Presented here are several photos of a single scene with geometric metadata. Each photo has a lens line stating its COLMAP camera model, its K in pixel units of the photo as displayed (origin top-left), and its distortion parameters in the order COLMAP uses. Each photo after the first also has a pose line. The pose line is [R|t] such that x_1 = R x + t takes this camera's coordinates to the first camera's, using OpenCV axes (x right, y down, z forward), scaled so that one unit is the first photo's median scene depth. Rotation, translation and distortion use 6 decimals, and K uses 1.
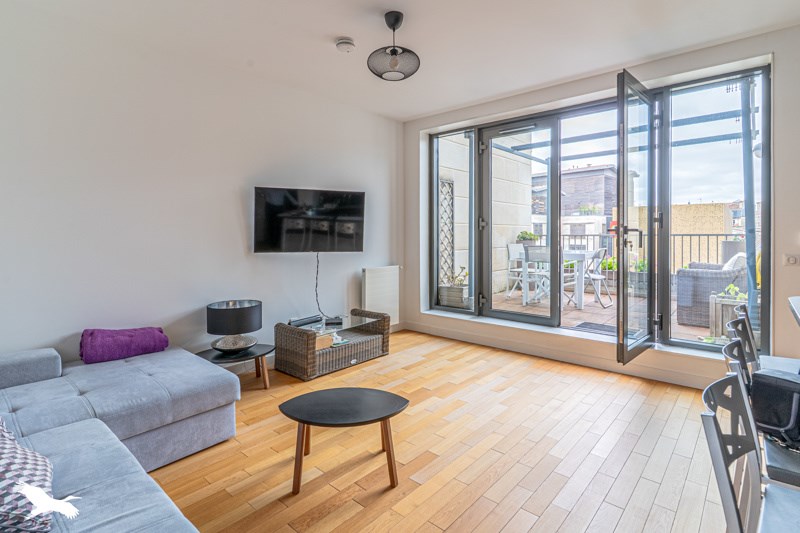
lens RADIAL K [[404.0, 0, 397.2], [0, 404.0, 227.8], [0, 0, 1]] dist [-0.000254, -0.000617]
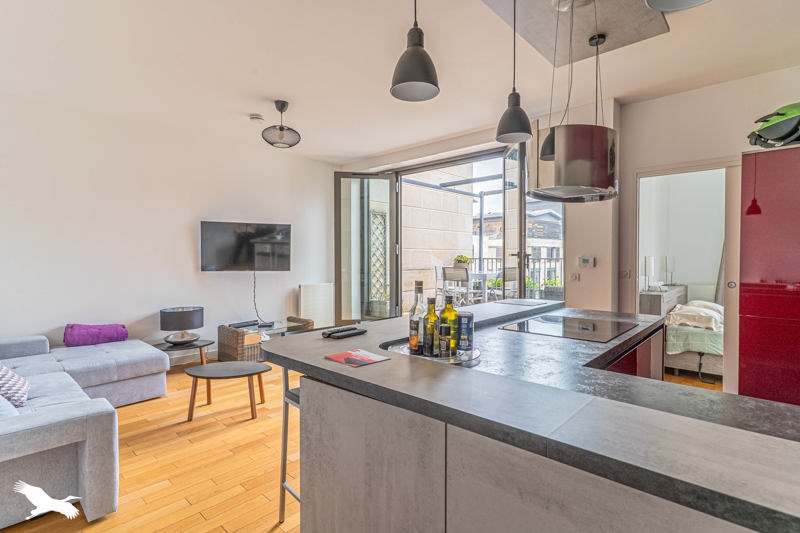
lens RADIAL K [[396.0, 0, 398.5], [0, 396.0, 255.2], [0, 0, 1]] dist [-0.001039, -0.000833]
pose [[0.999898, 0.003702, -0.013793, 0.339137], [-0.003549, 0.999932, 0.011071, -0.007563], [0.013833, -0.011021, 0.999844, -0.307734]]
